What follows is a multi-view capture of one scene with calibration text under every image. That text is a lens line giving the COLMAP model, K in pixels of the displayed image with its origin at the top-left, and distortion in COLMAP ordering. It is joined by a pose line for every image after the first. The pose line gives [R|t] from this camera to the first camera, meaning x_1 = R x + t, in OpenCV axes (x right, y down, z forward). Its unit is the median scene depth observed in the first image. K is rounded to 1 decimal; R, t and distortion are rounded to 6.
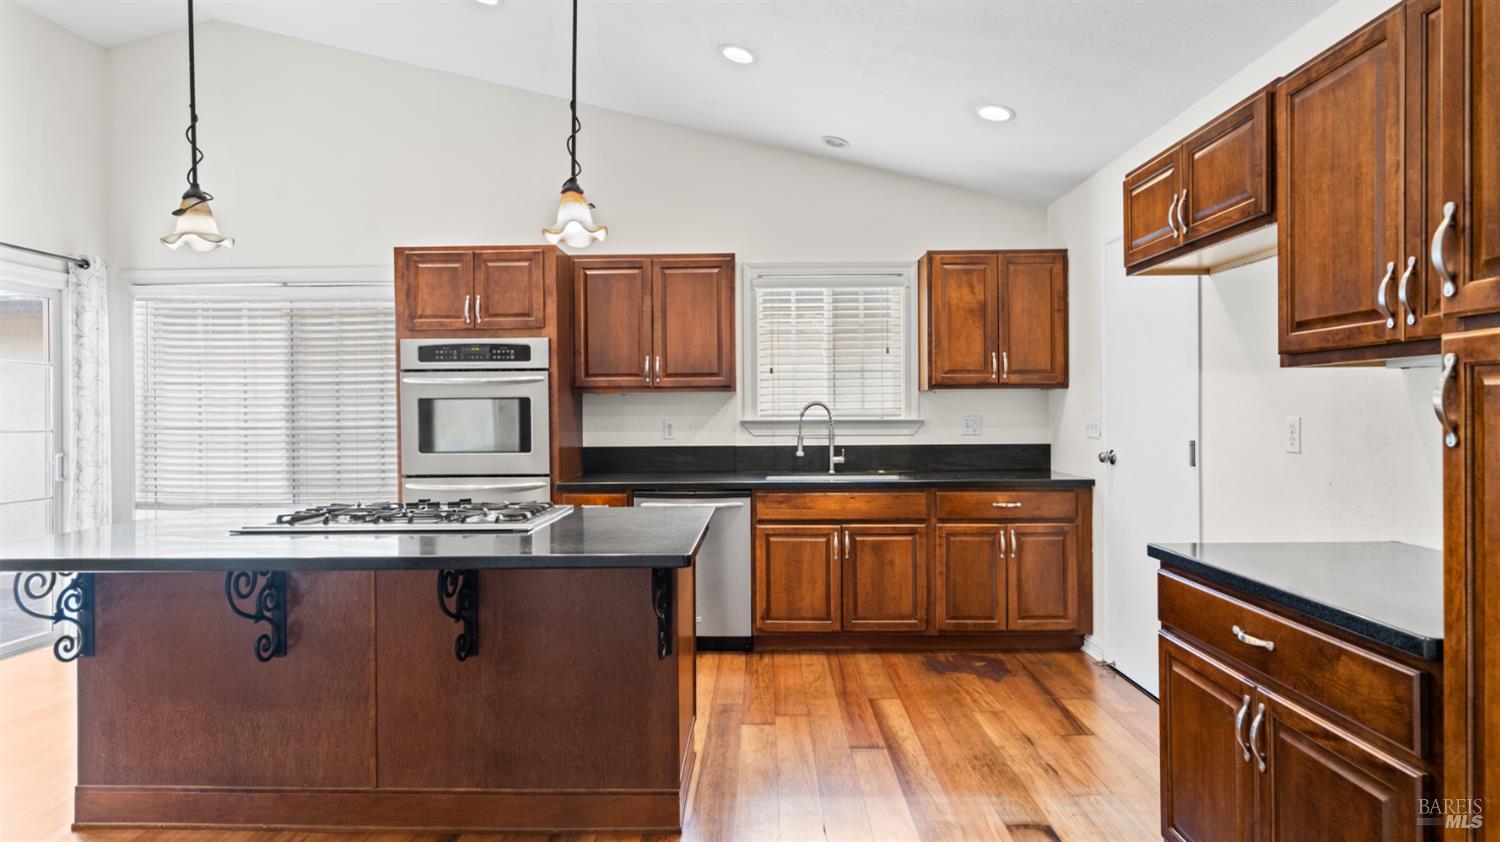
lens RADIAL K [[815.8, 0, 747.1], [0, 815.8, 418.1], [0, 0, 1]] dist [-0.001641, -0.000028]
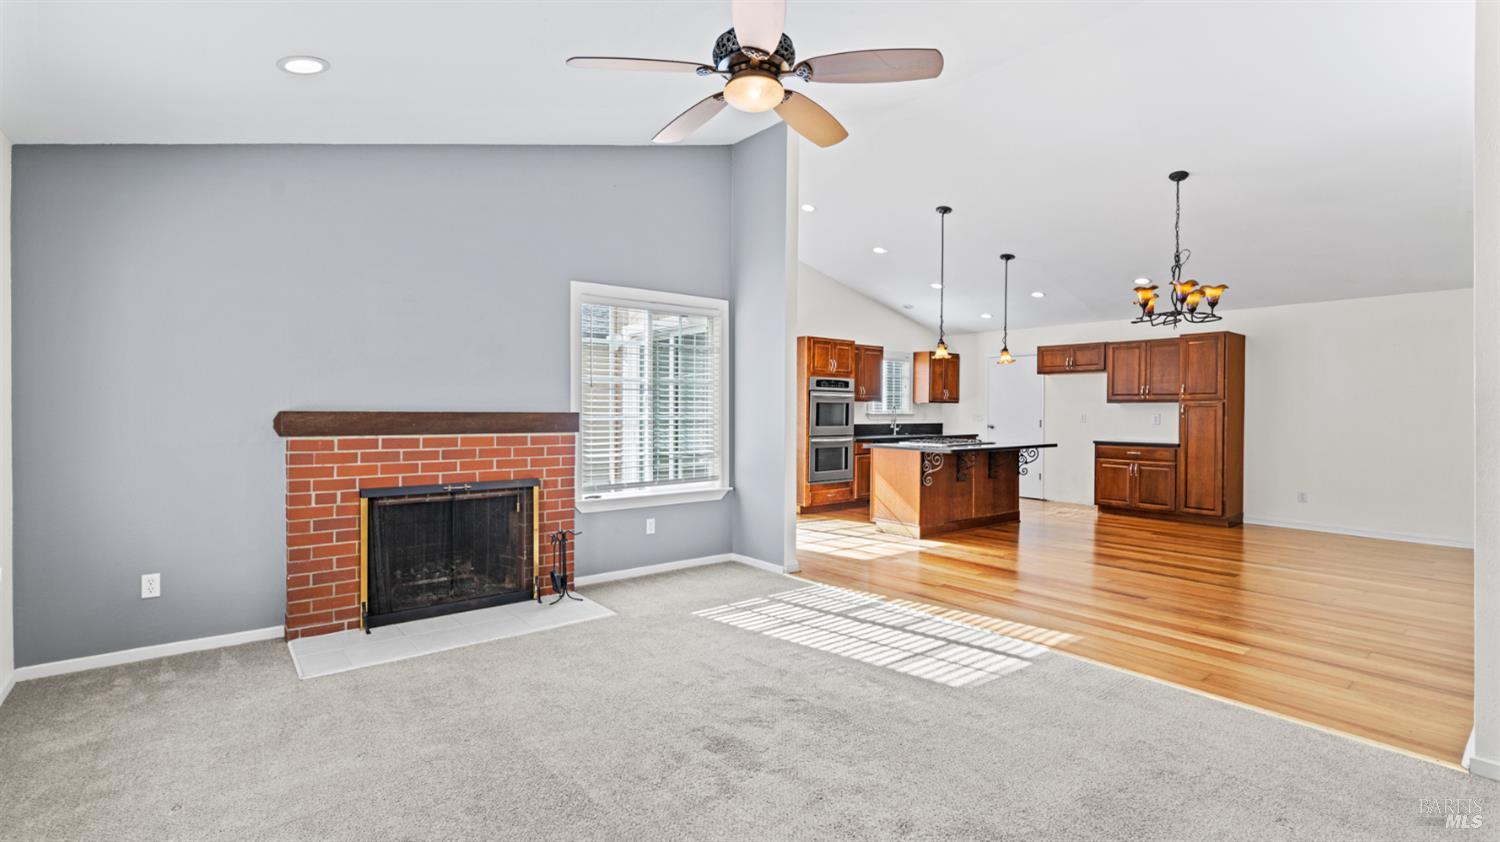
lens RADIAL K [[698.3, 0, 751.1], [0, 698.3, 417.5], [0, 0, 1]] dist [0.000399, -0.000004]
pose [[0.752440, 0.002916, 0.658654, -1.829884], [-0.006214, 0.999977, 0.002672, 0.013289], [-0.658631, -0.006104, 0.752441, -0.355245]]
